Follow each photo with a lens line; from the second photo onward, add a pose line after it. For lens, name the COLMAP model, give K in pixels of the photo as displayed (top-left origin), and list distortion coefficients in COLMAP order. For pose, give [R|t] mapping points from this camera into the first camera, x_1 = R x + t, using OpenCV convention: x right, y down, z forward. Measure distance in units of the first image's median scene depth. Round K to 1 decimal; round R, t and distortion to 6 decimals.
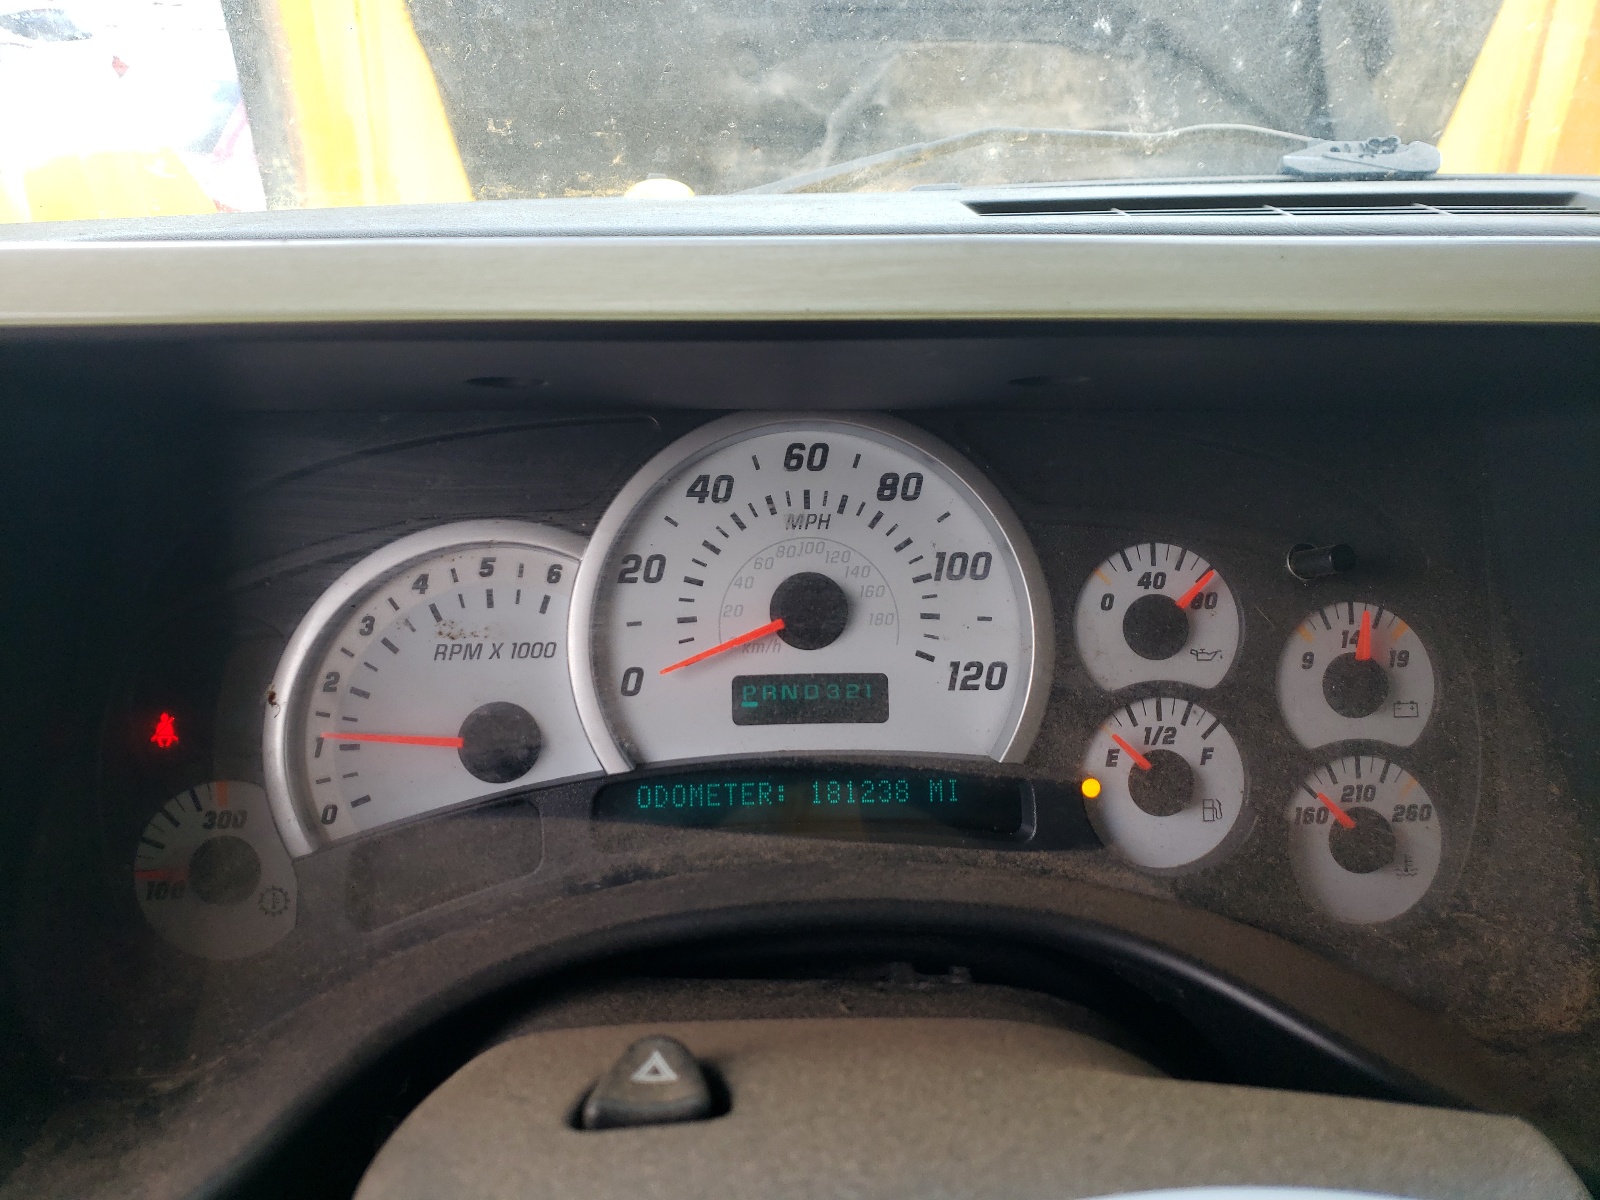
lens RADIAL K [[1444.4, 0, 798.7], [0, 1444.4, 600.5], [0, 0, 1]] dist [-0.003939, 0.006347]
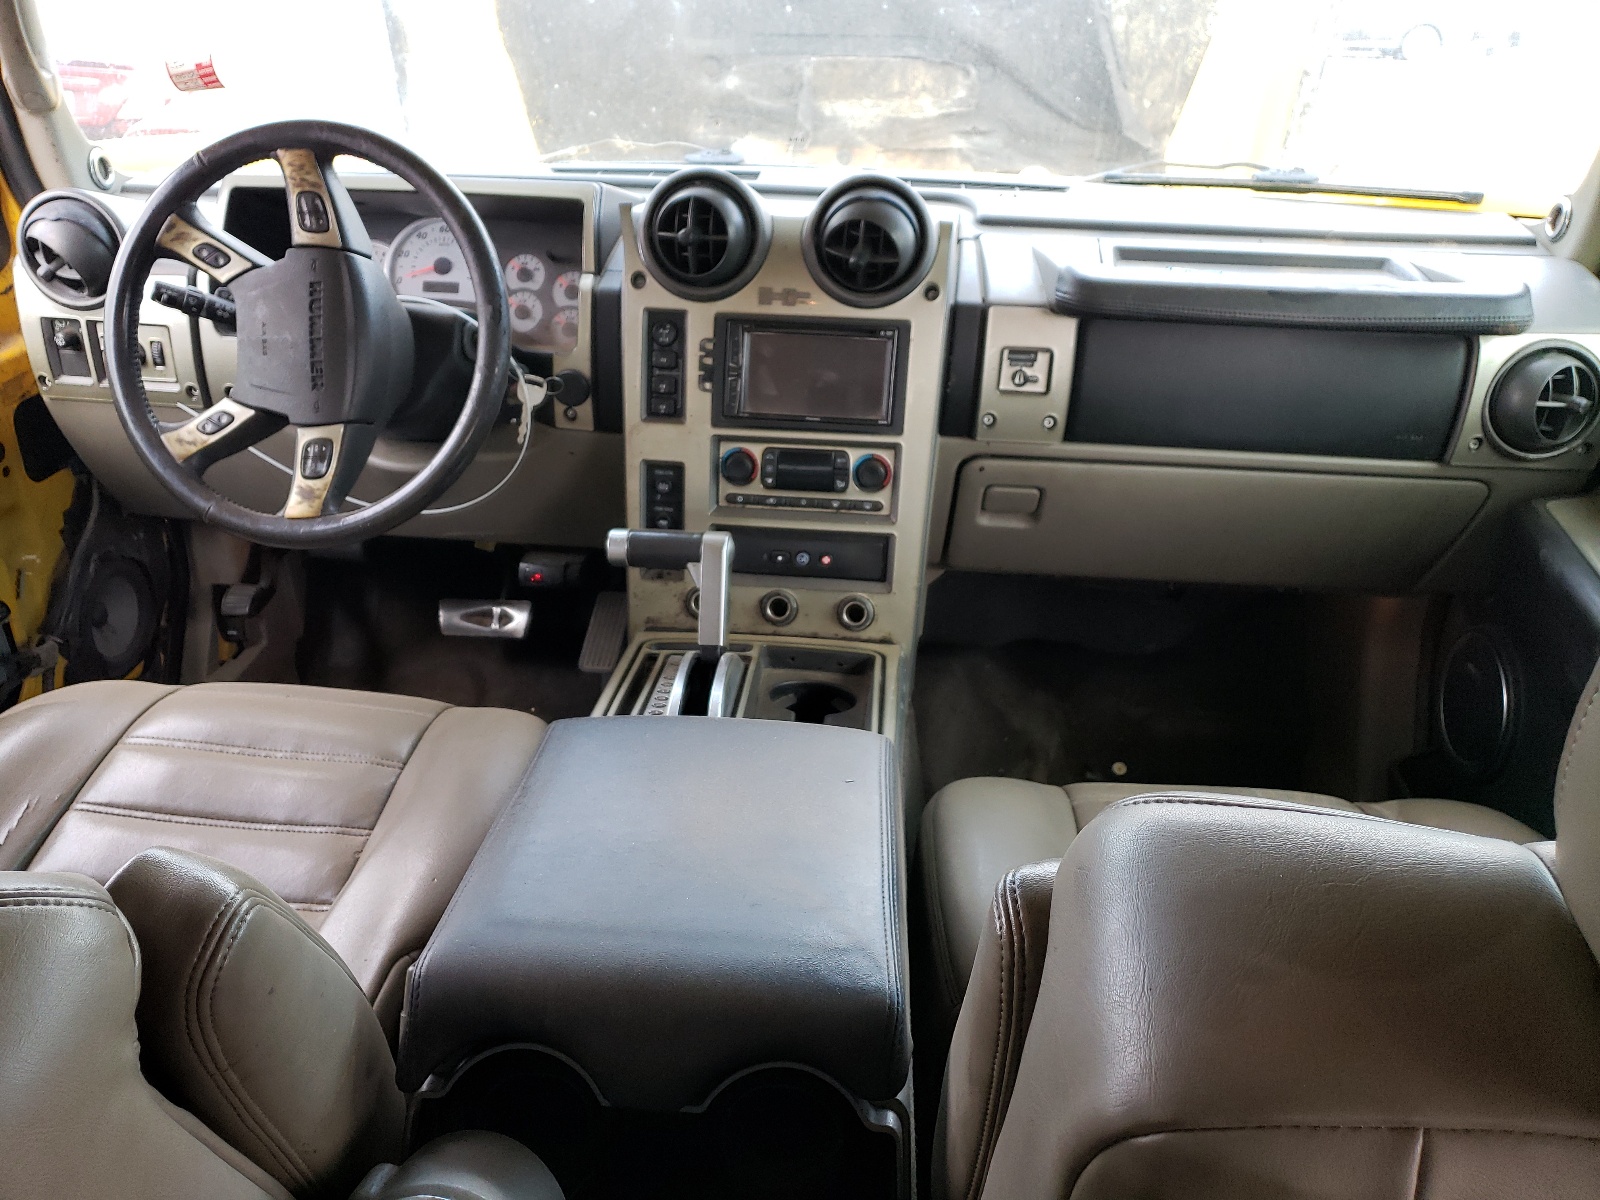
lens RADIAL K [[1211.4, 0, 801.4], [0, 1211.4, 599.3], [0, 0, 1]] dist [0.015811, 0.002176]
pose [[0.992319, 0.074113, -0.099045, 1.445290], [-0.065184, 0.993758, 0.090534, 0.574239], [0.105137, -0.083382, 0.990956, -2.438562]]
